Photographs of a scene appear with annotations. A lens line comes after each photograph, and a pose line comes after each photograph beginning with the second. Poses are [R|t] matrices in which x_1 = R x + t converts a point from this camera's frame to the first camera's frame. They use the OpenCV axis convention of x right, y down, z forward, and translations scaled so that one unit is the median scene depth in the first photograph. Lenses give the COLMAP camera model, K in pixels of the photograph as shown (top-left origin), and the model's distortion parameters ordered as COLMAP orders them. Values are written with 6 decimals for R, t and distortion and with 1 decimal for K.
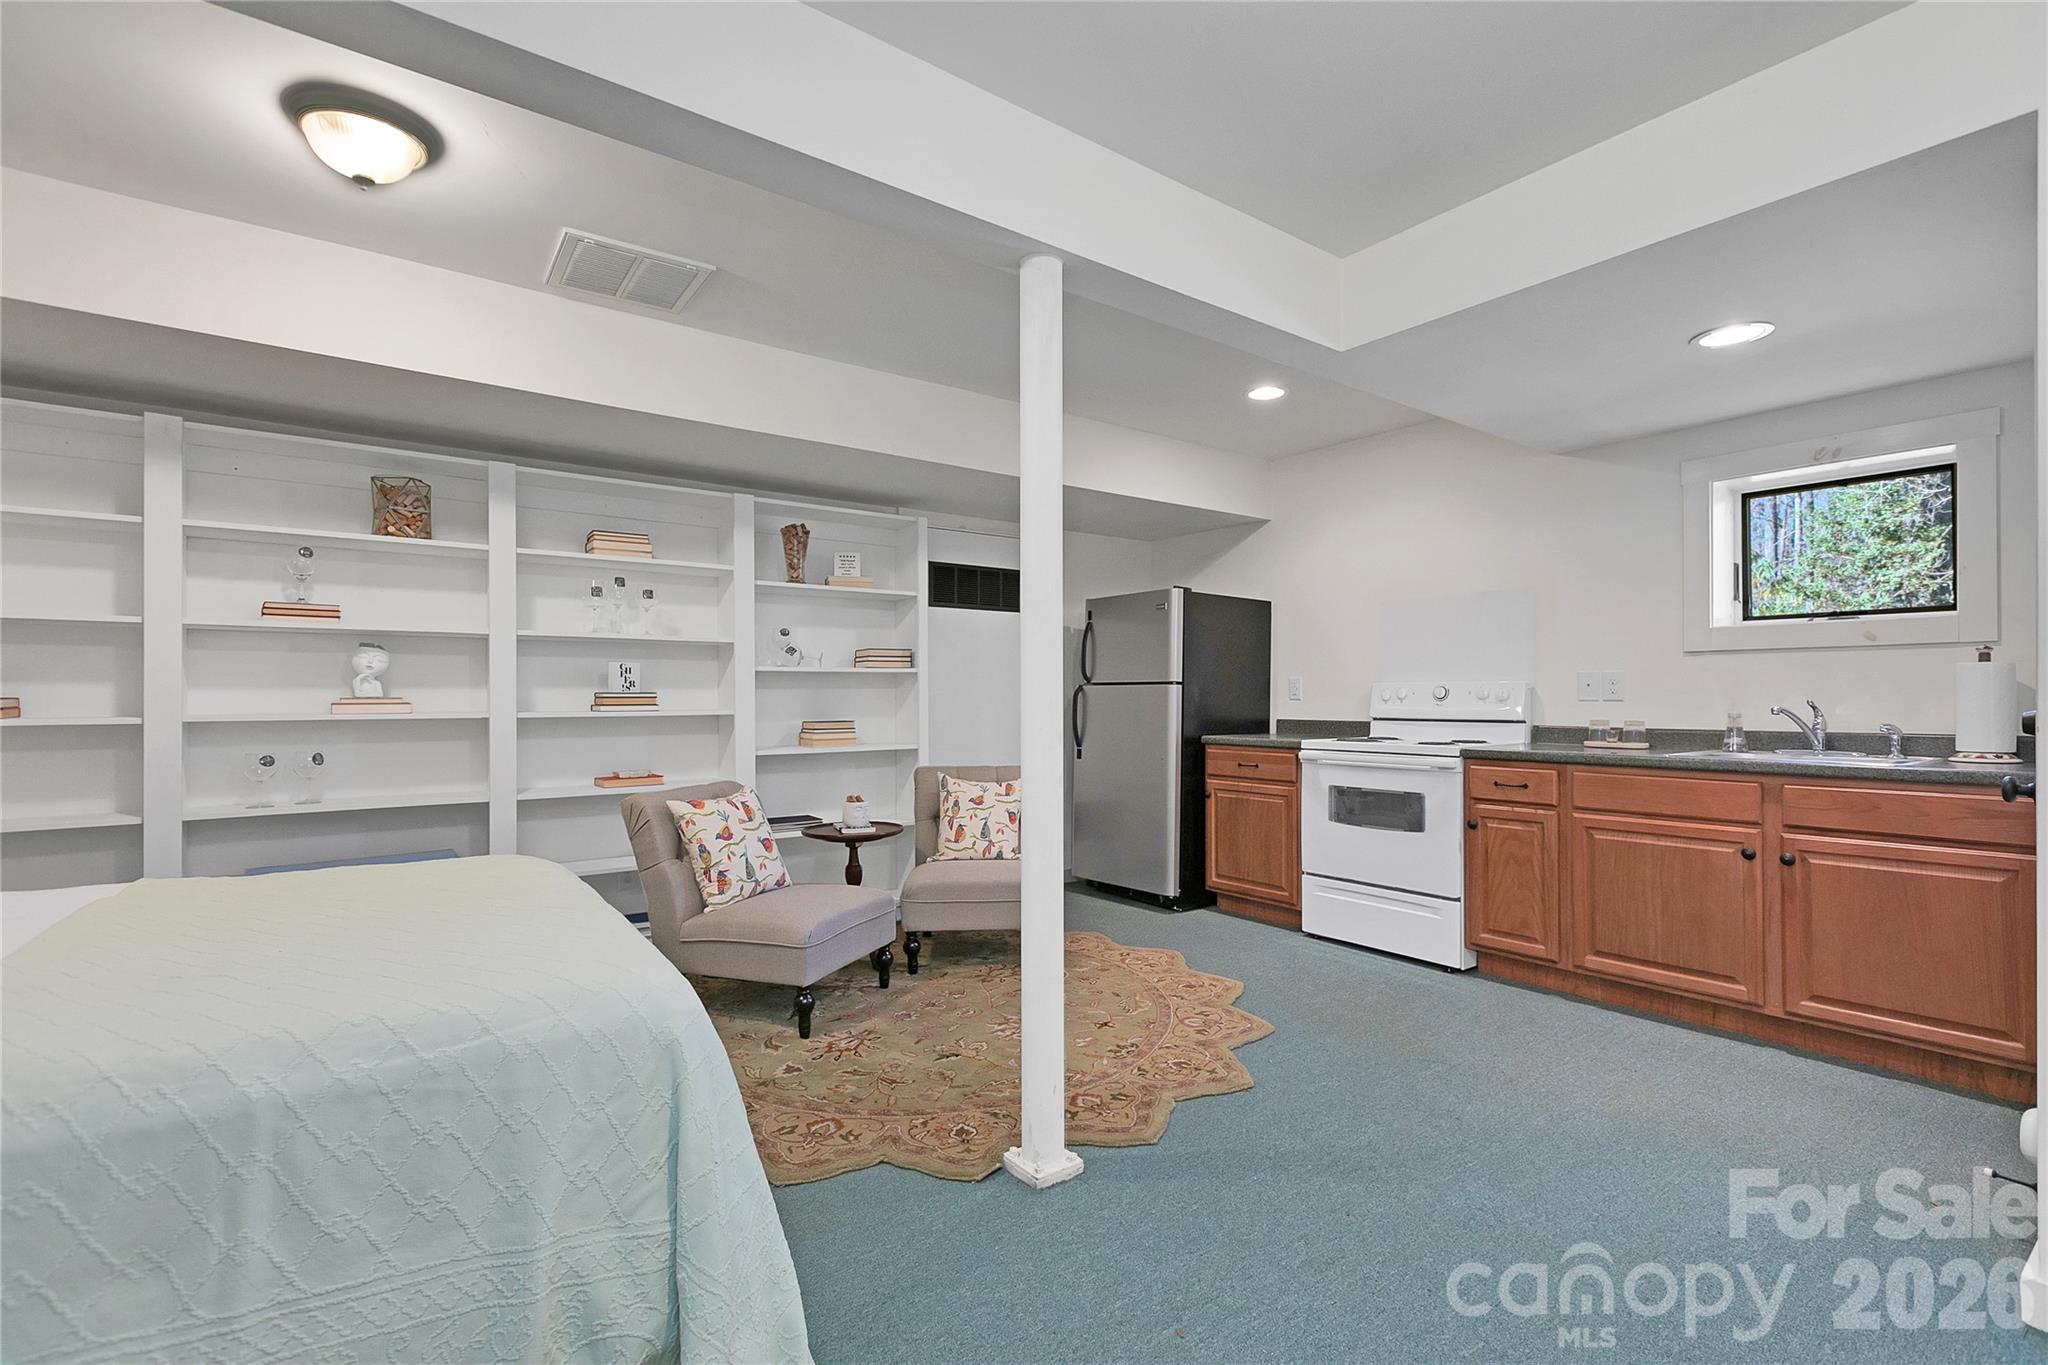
lens RADIAL K [[910.9, 0, 1026.4], [0, 910.9, 688.5], [0, 0, 1]] dist [0.000652, -0.000236]
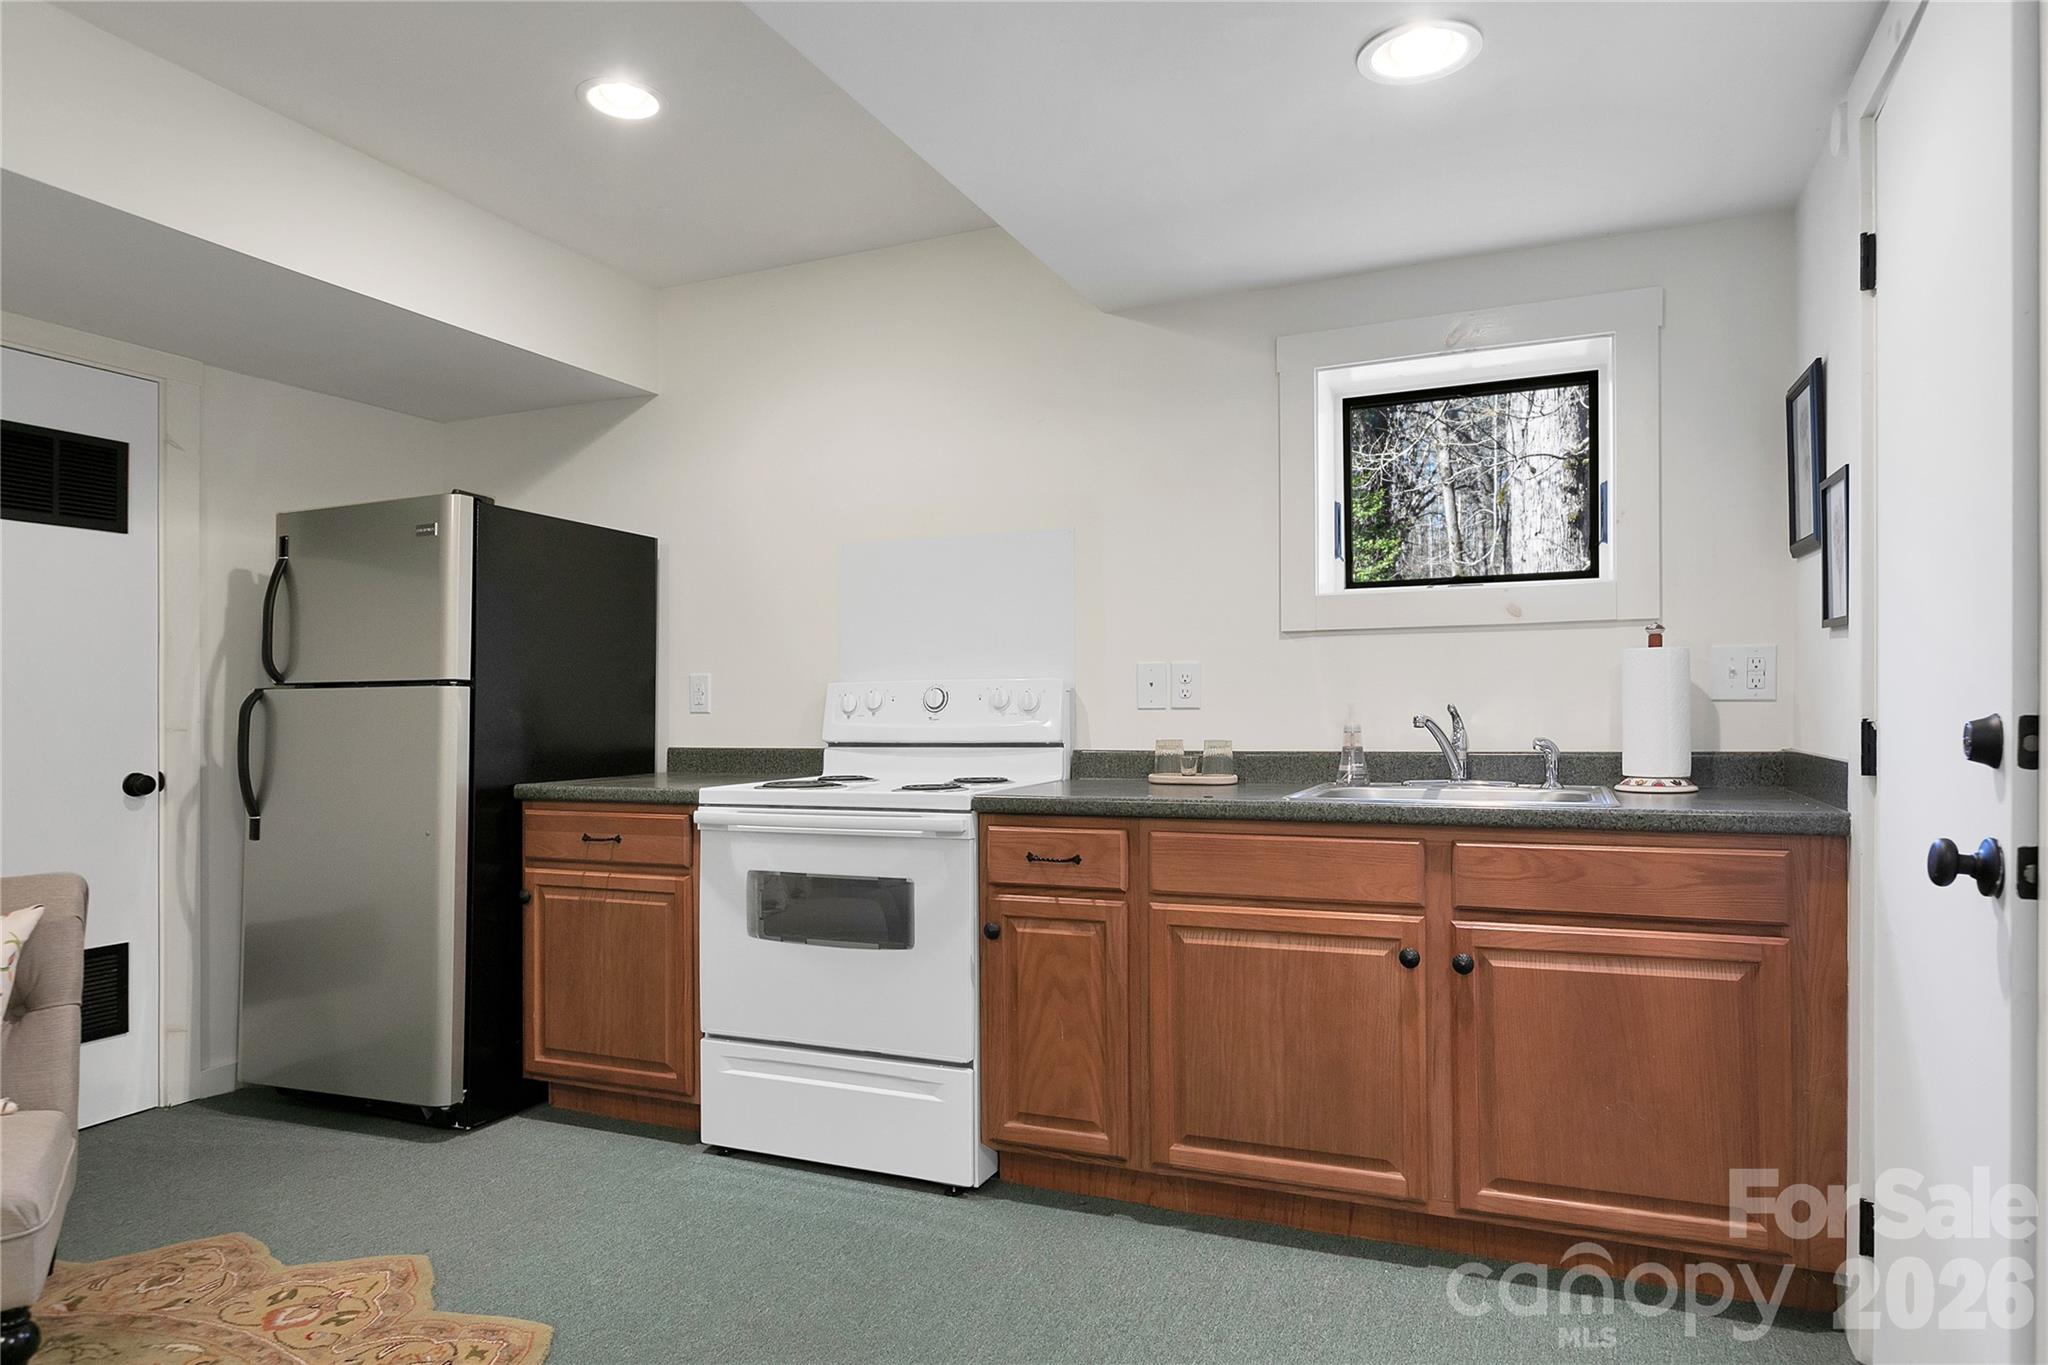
lens RADIAL K [[1175.6, 0, 1053.9], [0, 1175.6, 714.7], [0, 0, 1]] dist [0.001884, -0.000547]
pose [[0.857791, -0.008333, 0.513931, 0.150864], [0.003771, 0.999944, 0.009920, 0.009167], [-0.513985, -0.006571, 0.857774, 0.358914]]
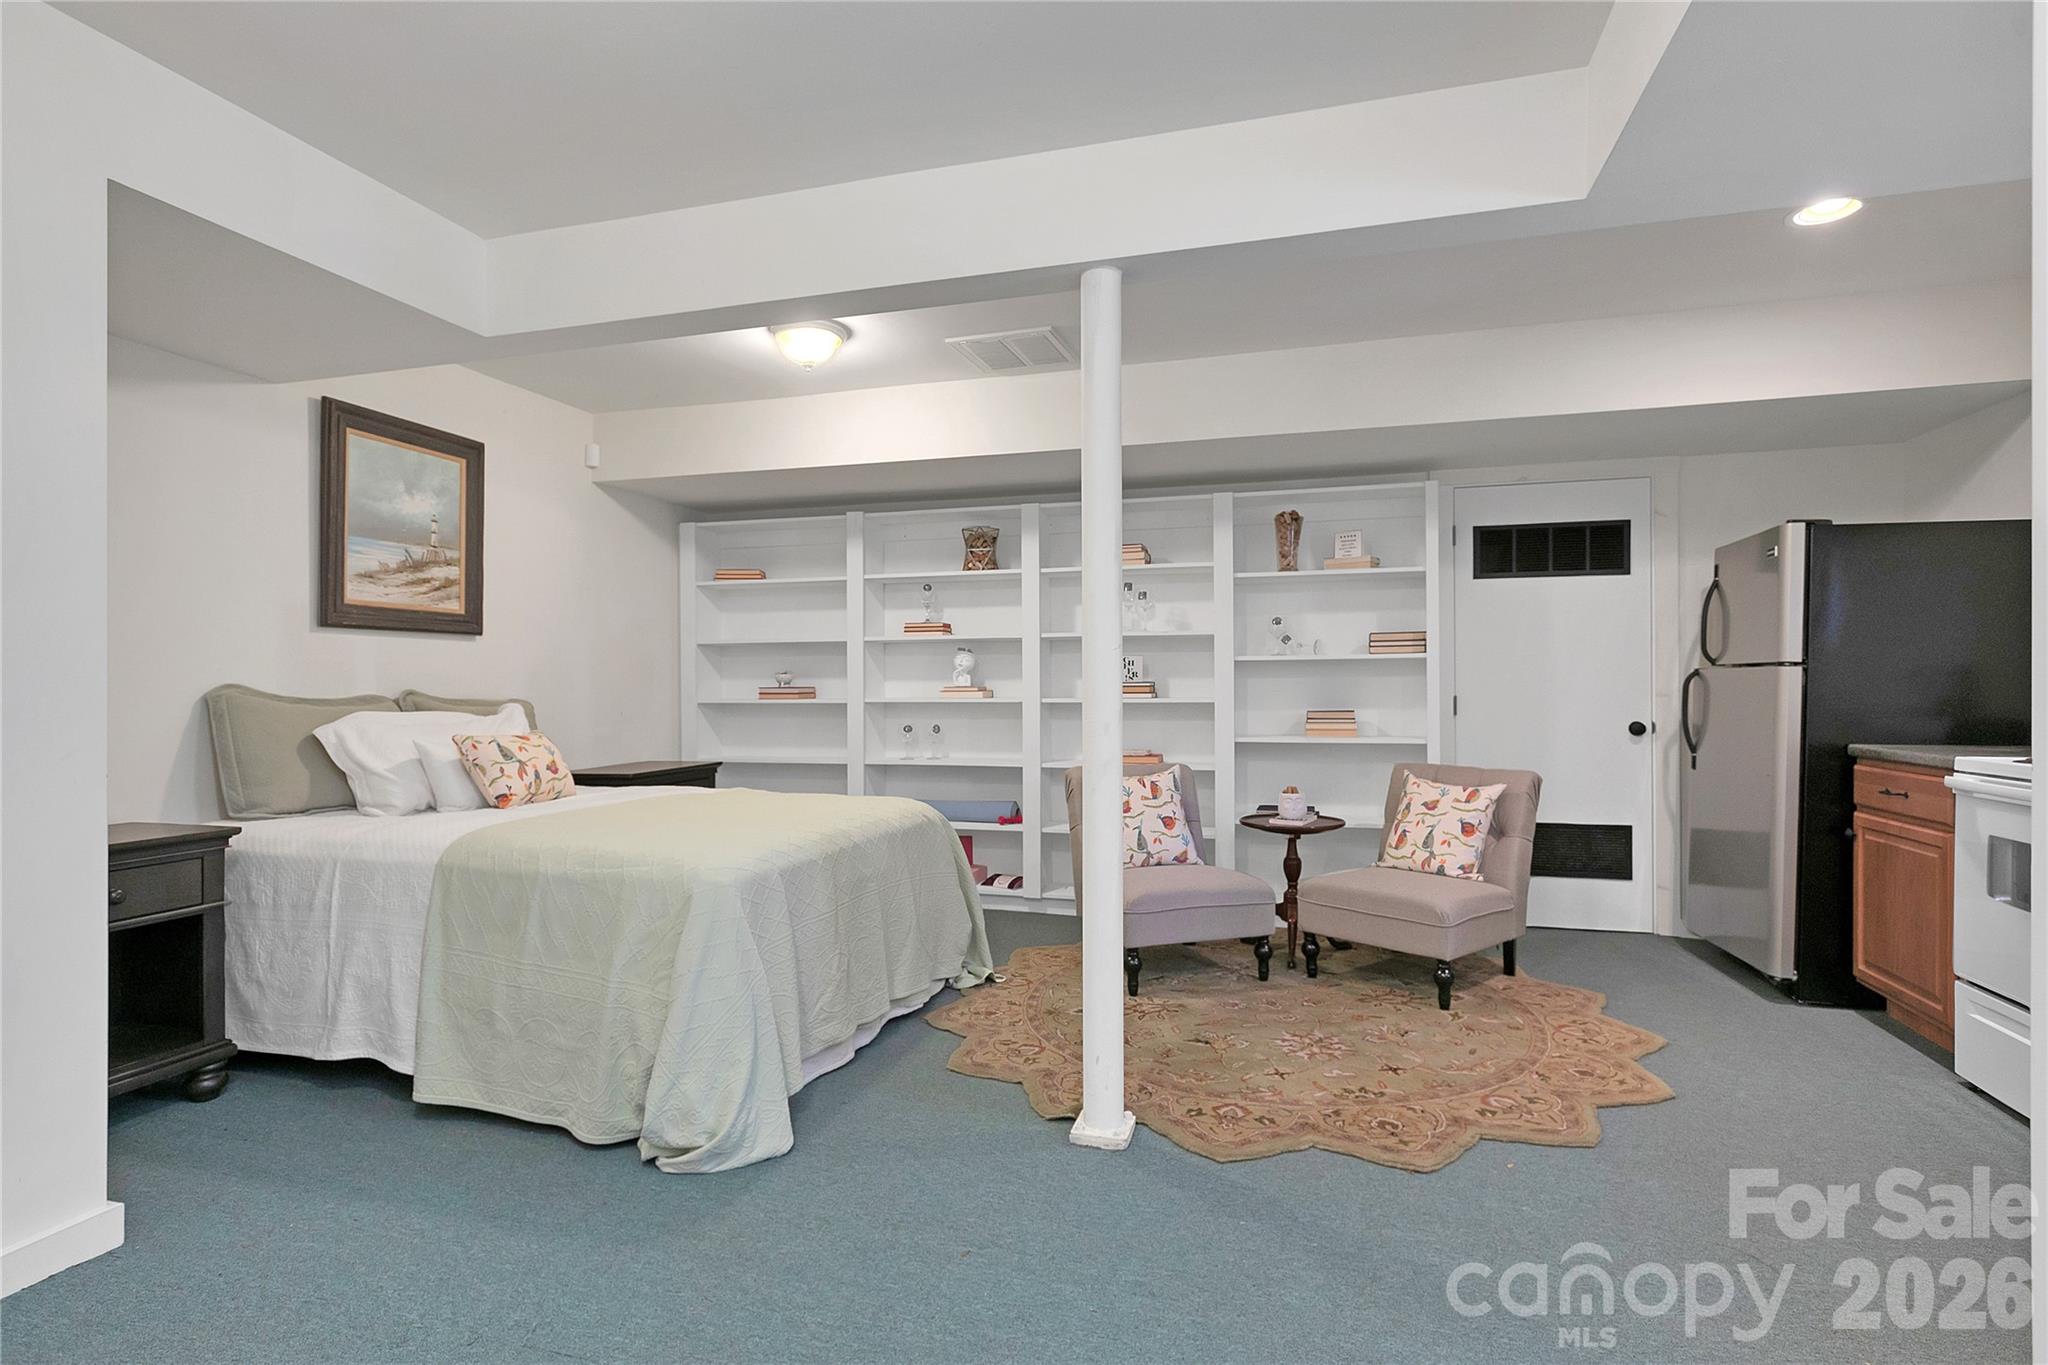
lens RADIAL K [[988.8, 0, 1025.6], [0, 988.8, 674.8], [0, 0, 1]] dist [-0.002683, 0.001612]
pose [[0.612635, -0.009756, -0.790305, 0.529004], [0.010412, 0.999937, -0.004272, -0.000859], [0.790297, -0.005611, 0.612698, 0.139859]]
